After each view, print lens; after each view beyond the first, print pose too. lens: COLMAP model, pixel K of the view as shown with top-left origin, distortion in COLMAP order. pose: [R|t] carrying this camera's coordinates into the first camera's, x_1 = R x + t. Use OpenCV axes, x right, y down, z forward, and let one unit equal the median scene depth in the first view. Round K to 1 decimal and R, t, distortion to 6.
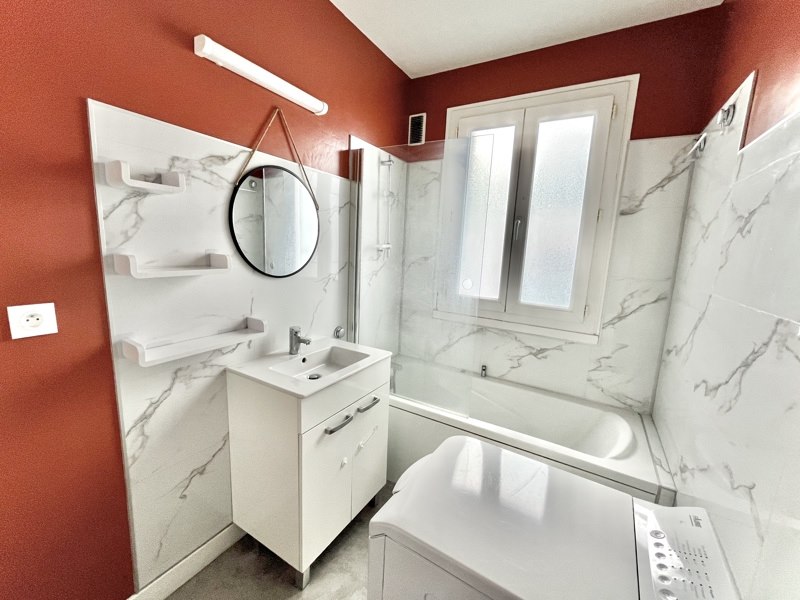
lens RADIAL K [[329.6, 0, 400.0], [0, 329.6, 300.0], [0, 0, 1]] dist [-0.000088, -0.000021]
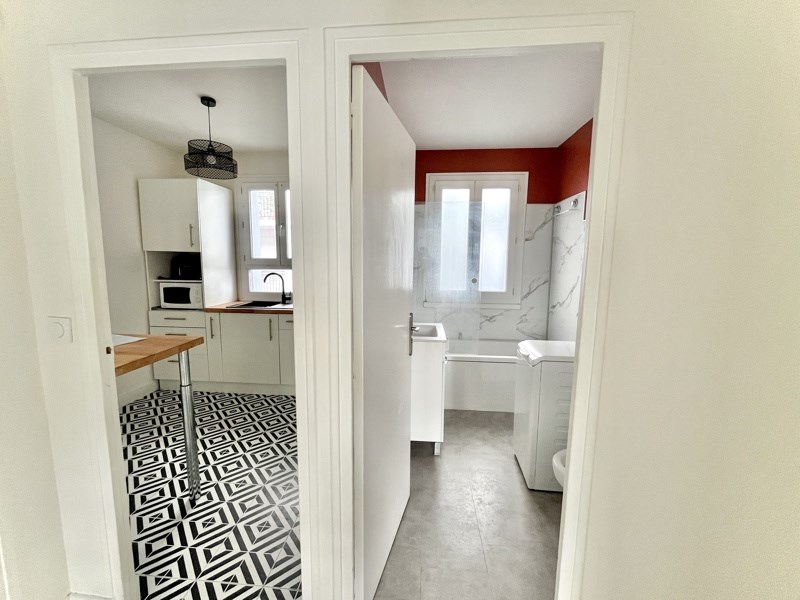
lens RADIAL K [[321.4, 0, 400.0], [0, 321.4, 300.0], [0, 0, 1]] dist [0.000015, -0.000004]
pose [[0.897064, -0.089782, 0.432685, -0.856378], [0.102673, 0.994694, -0.006468, 0.027022], [-0.429808, 0.050227, 0.901522, -0.382035]]
